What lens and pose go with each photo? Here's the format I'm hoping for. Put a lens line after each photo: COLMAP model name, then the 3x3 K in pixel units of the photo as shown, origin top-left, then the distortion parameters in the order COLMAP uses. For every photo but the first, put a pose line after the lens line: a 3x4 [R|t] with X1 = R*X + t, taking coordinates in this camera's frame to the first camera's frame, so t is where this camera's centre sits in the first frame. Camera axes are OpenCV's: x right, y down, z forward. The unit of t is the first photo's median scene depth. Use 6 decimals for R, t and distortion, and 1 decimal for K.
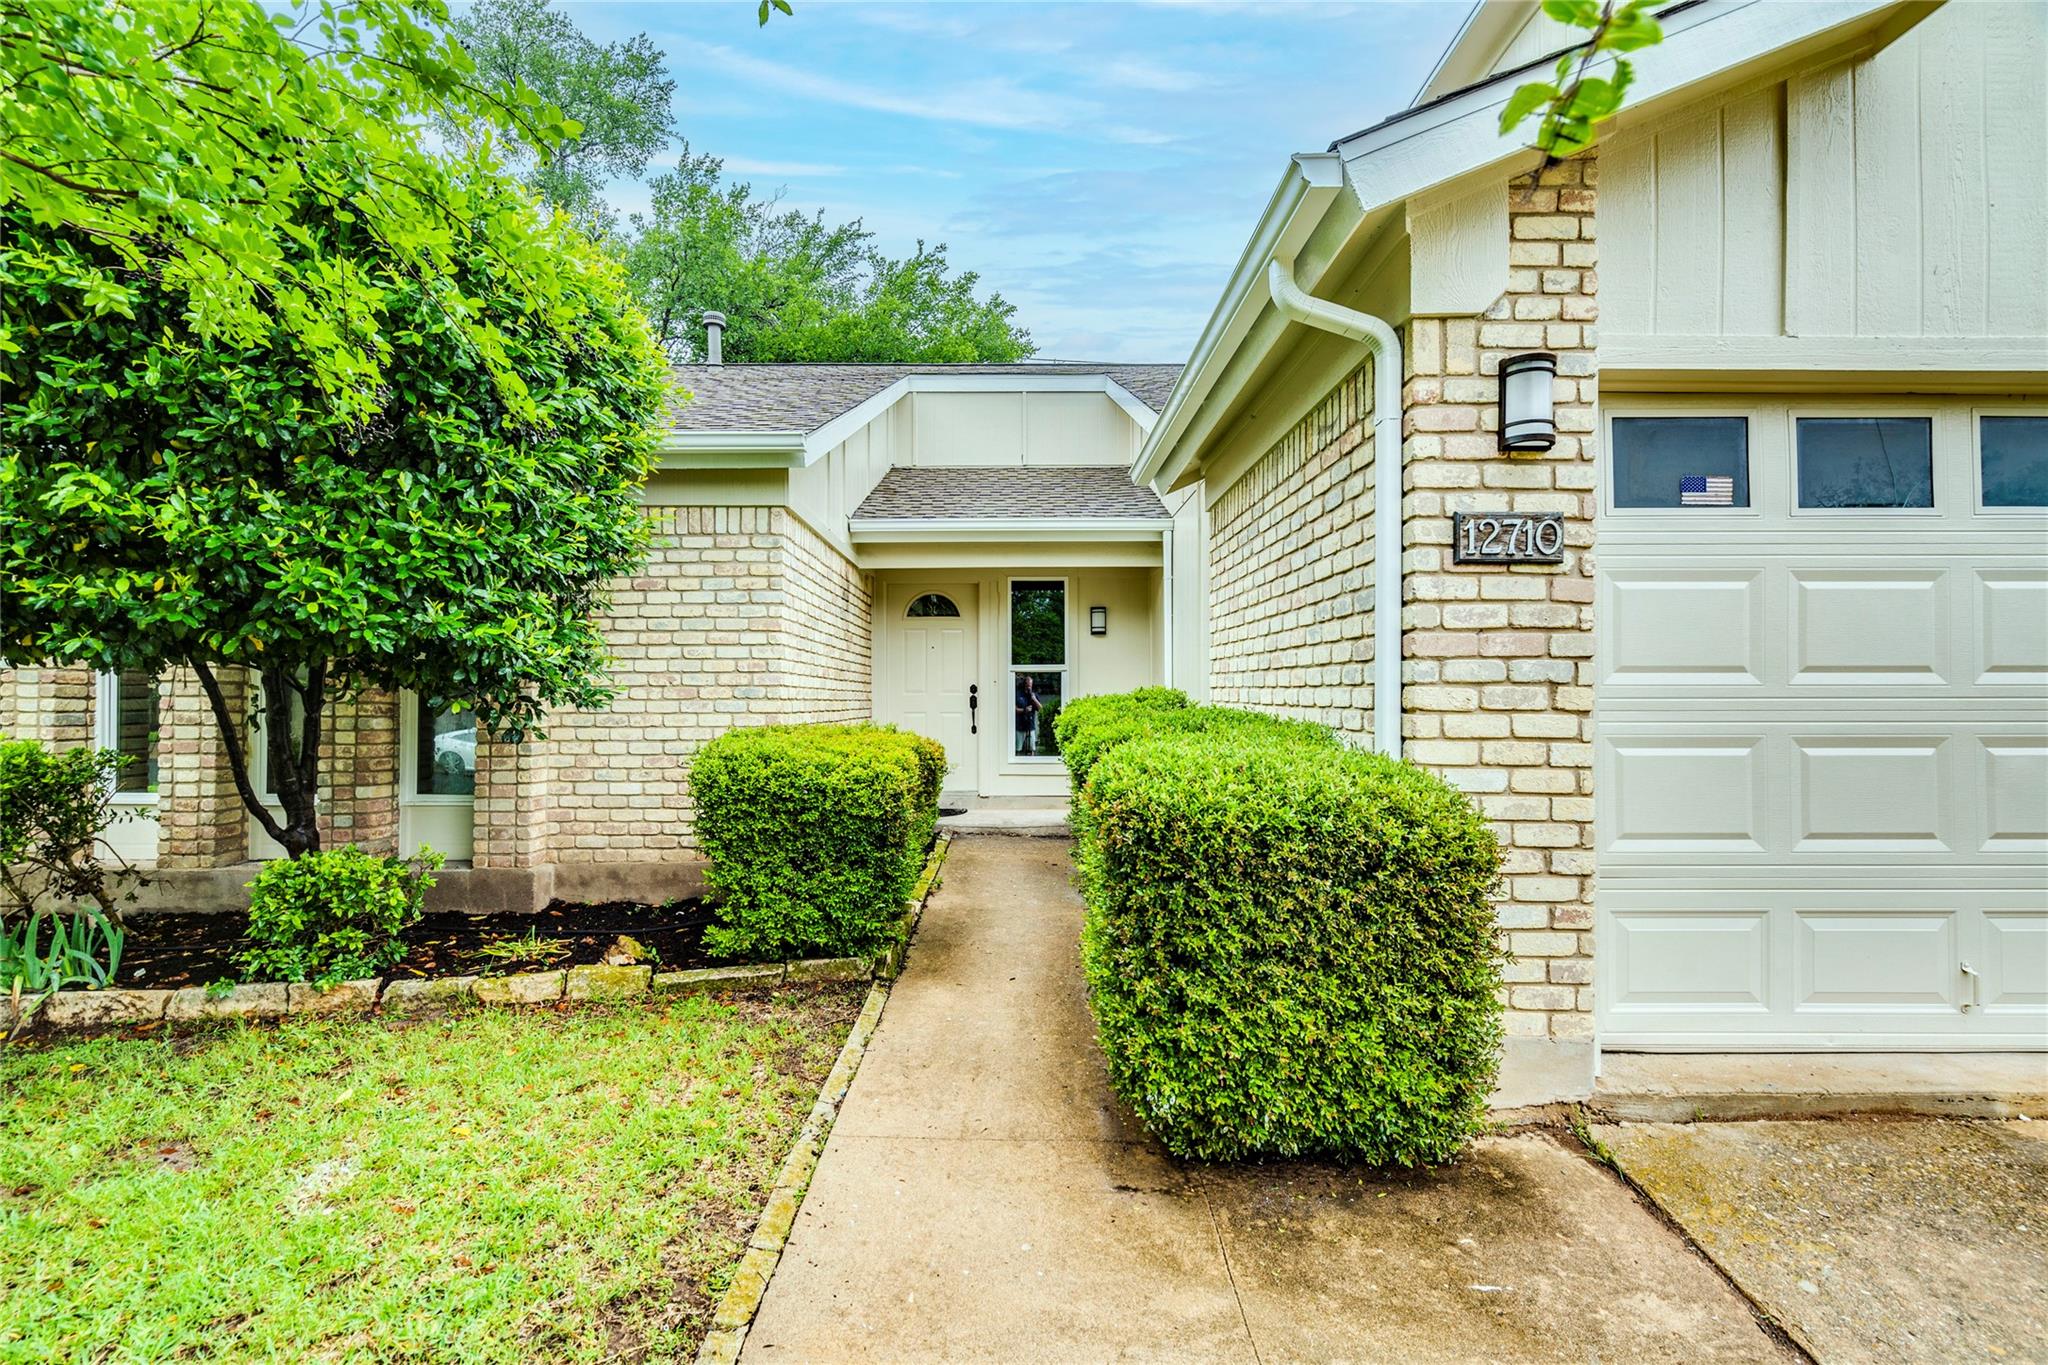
lens RADIAL K [[943.5, 0, 1023.7], [0, 943.5, 683.2], [0, 0, 1]] dist [-0.007082, 0.000046]
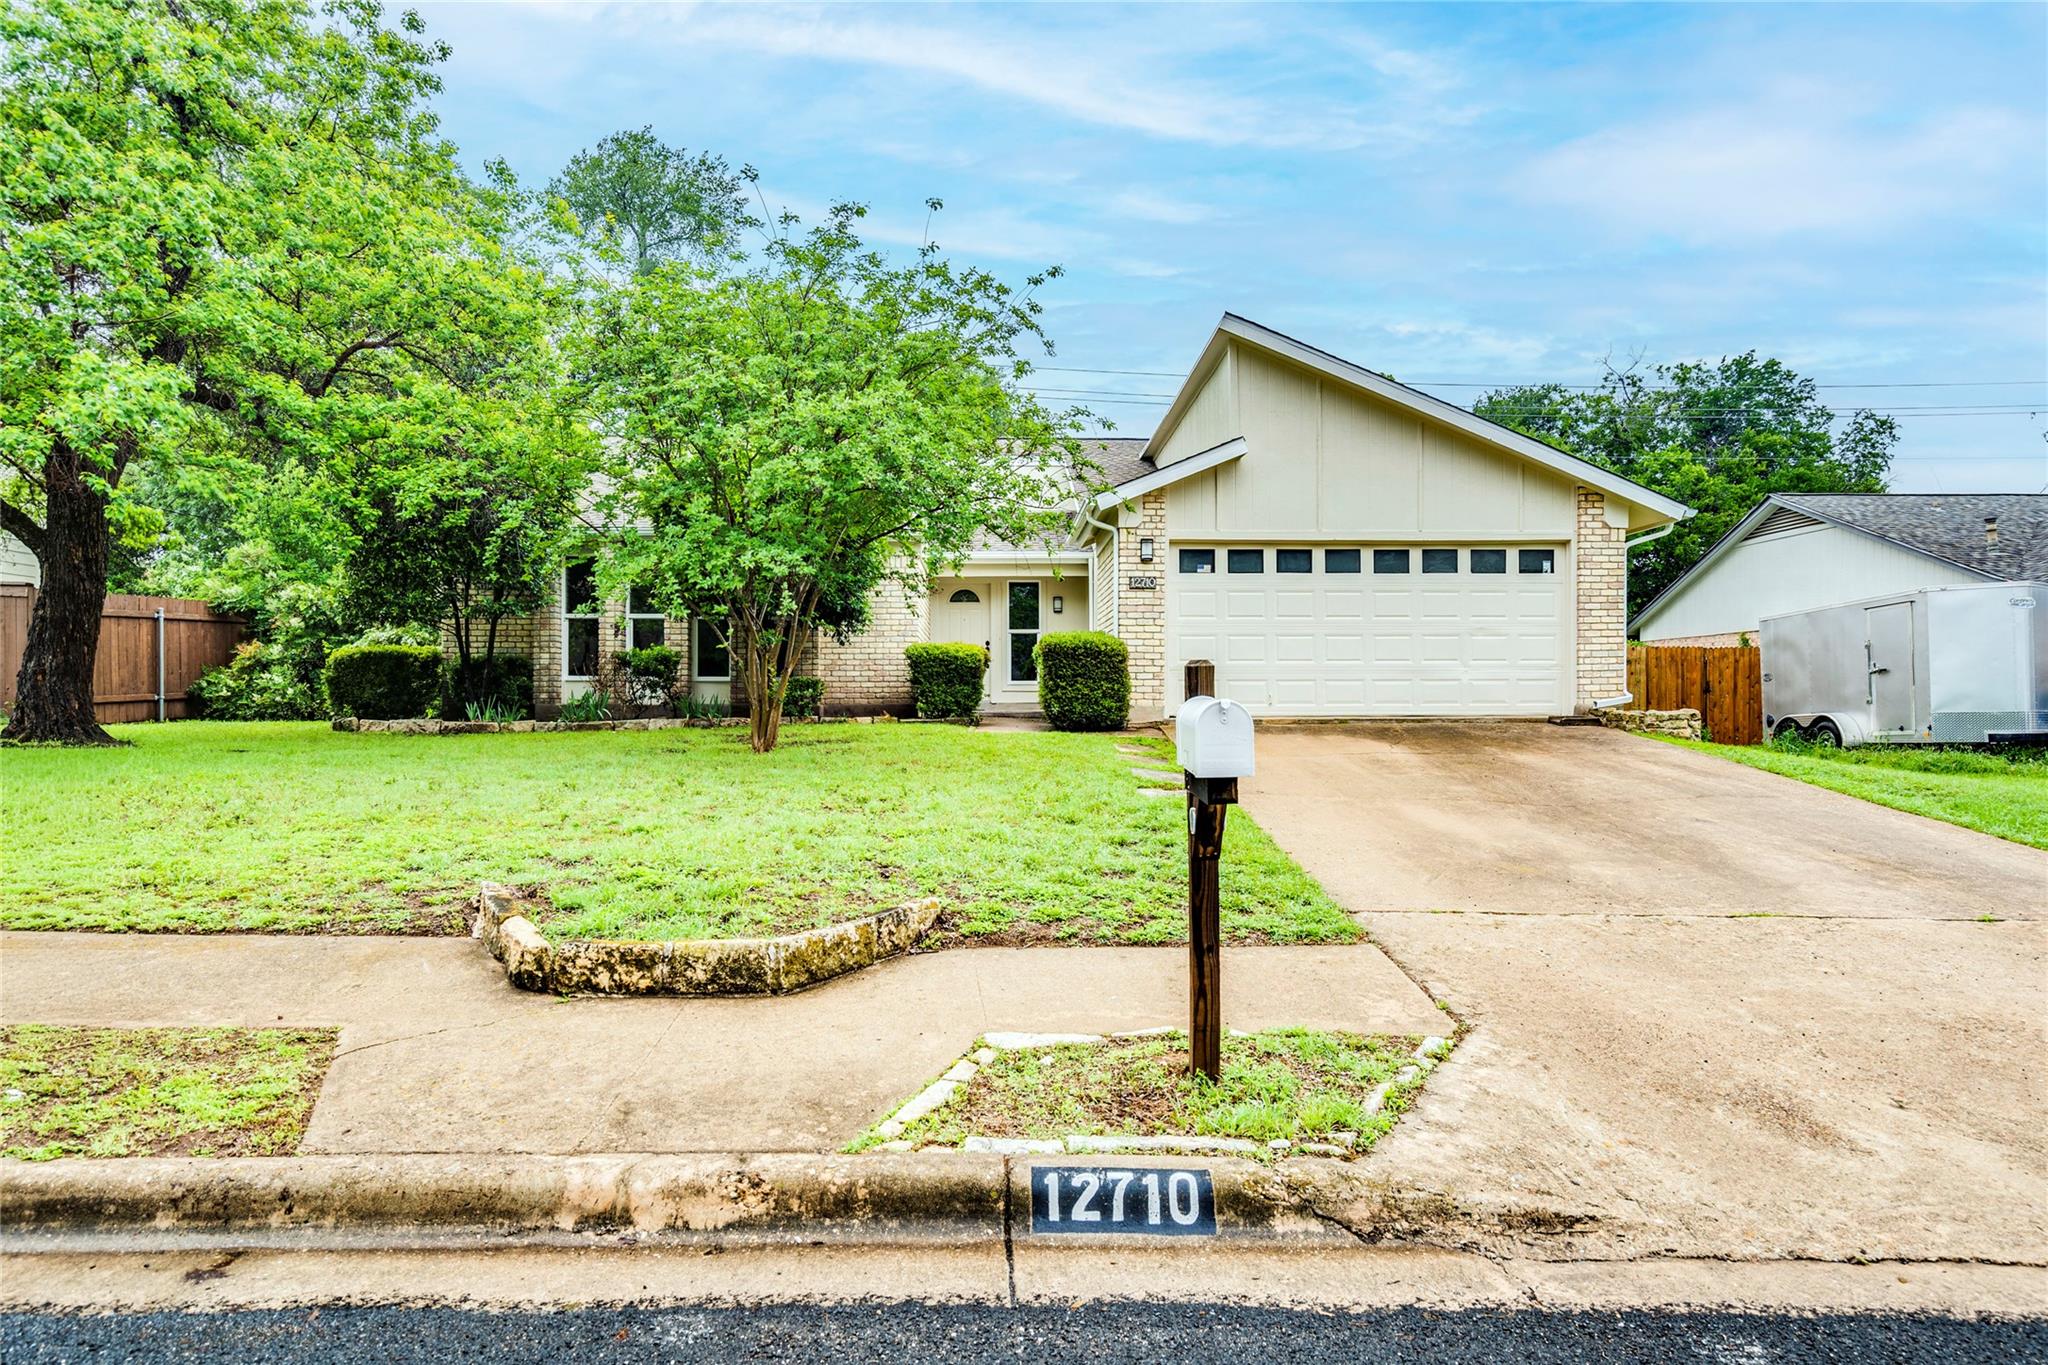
lens RADIAL K [[1157.5, 0, 1026.5], [0, 1157.5, 692.7], [0, 0, 1]] dist [0.015477, -0.000027]
pose [[0.999757, 0.001201, 0.022019, -0.075559], [-0.001323, 0.999984, 0.005502, 0.232627], [-0.022012, -0.005529, 0.999742, -3.152833]]
